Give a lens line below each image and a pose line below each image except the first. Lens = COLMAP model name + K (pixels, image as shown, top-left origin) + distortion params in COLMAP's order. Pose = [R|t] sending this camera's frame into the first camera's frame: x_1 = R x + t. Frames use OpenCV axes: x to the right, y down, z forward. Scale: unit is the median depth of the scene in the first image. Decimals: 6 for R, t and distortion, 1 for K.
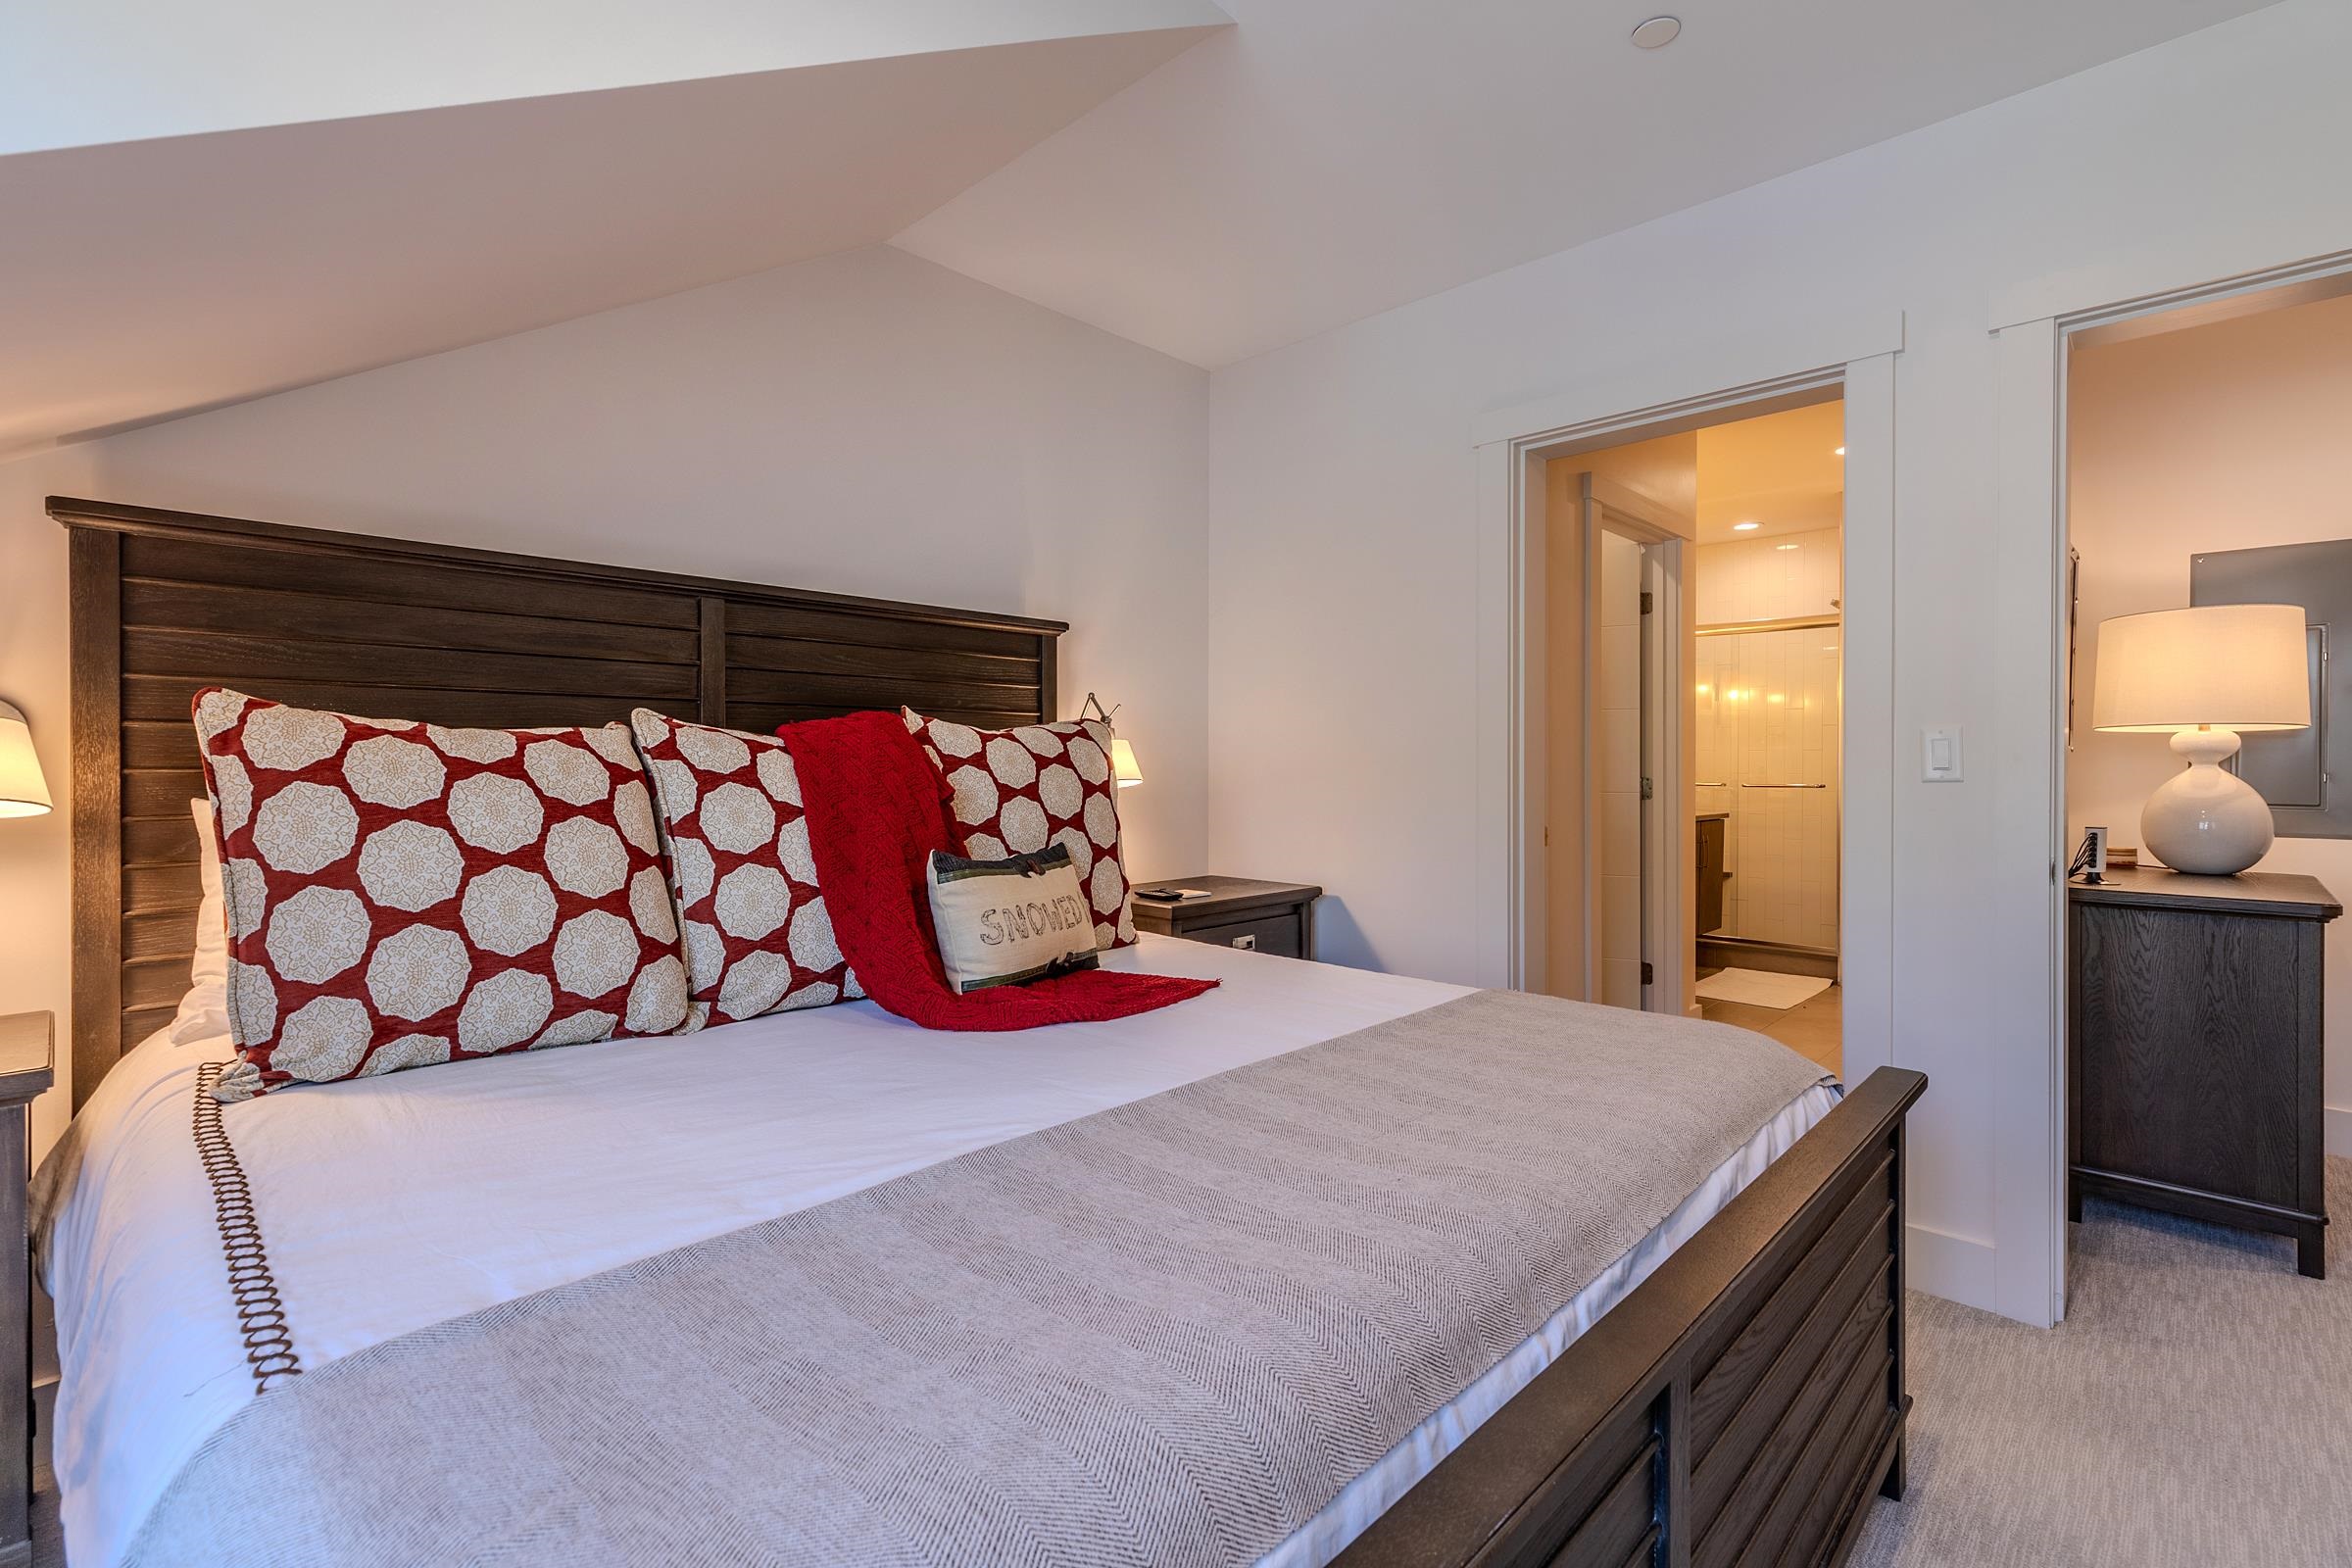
lens RADIAL K [[1077.1, 0, 1171.1], [0, 1077.1, 784.3], [0, 0, 1]] dist [0.012471, -0.000786]
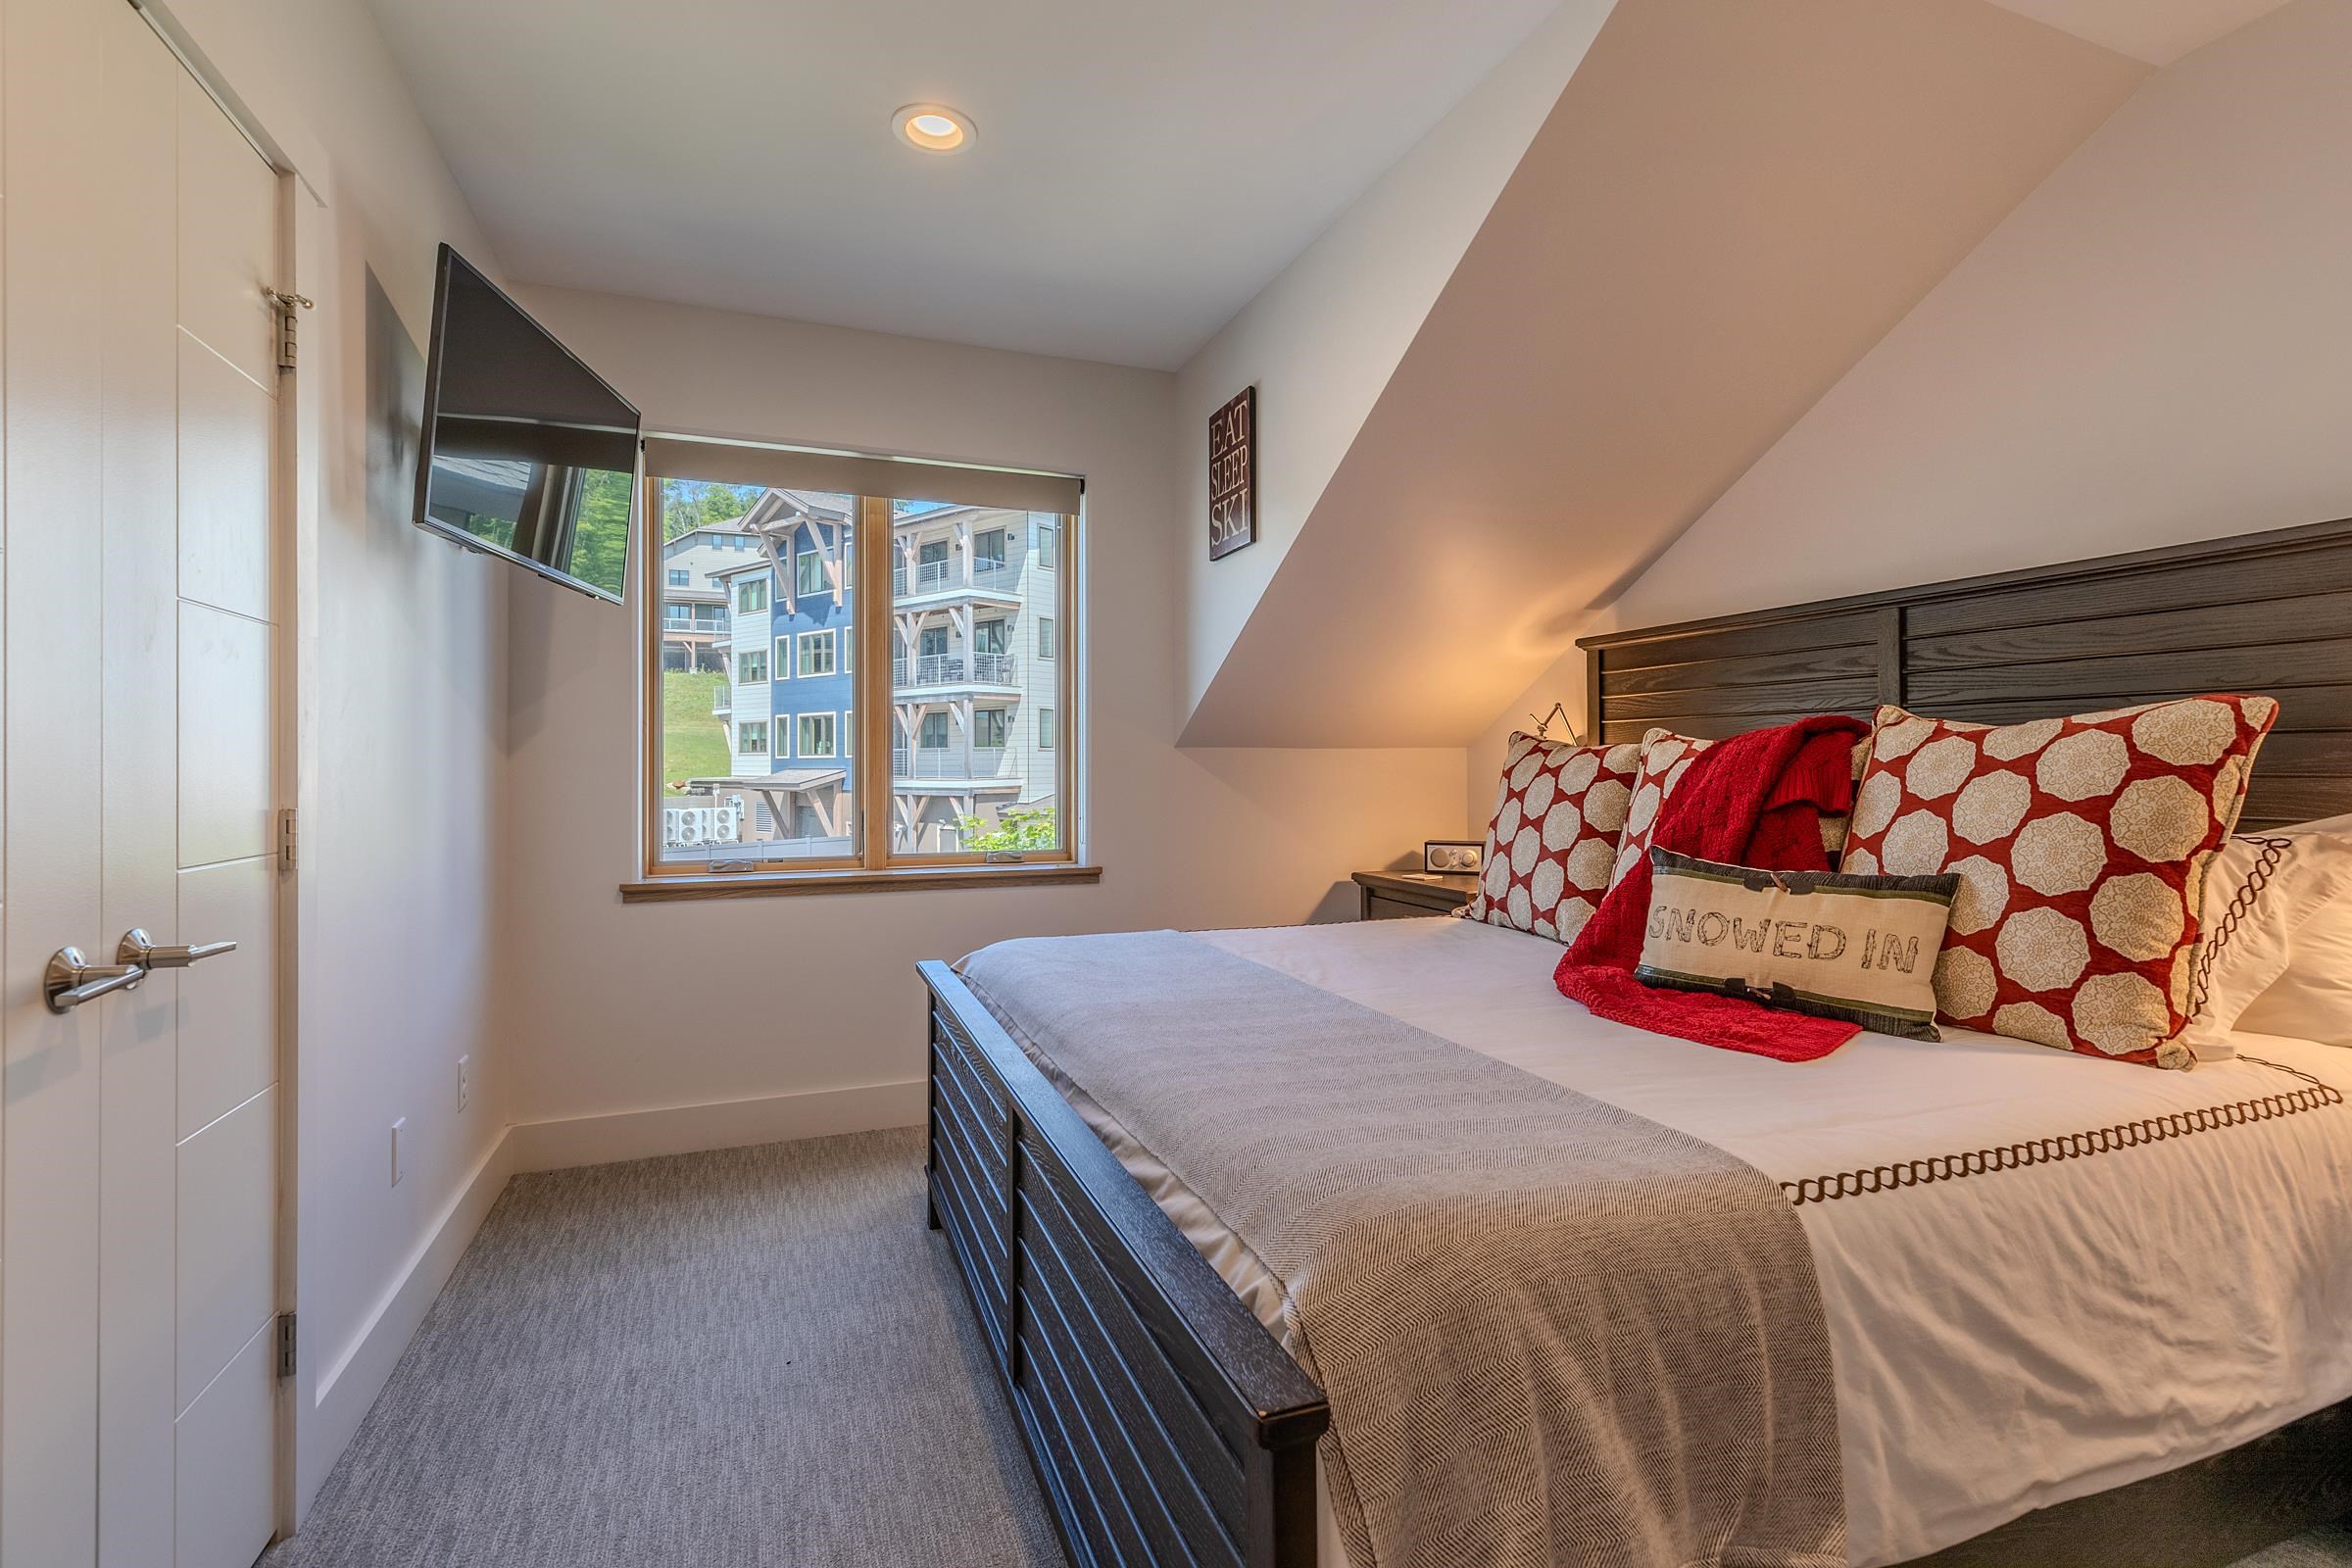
lens RADIAL K [[1077.1, 0, 1169.7], [0, 1077.1, 766.2], [0, 0, 1]] dist [0.012471, -0.000786]
pose [[-0.419642, 0.011445, -0.907618, 0.869546], [0.001014, 0.999926, 0.012140, -0.033310], [0.907689, 0.004174, -0.419622, 0.845057]]
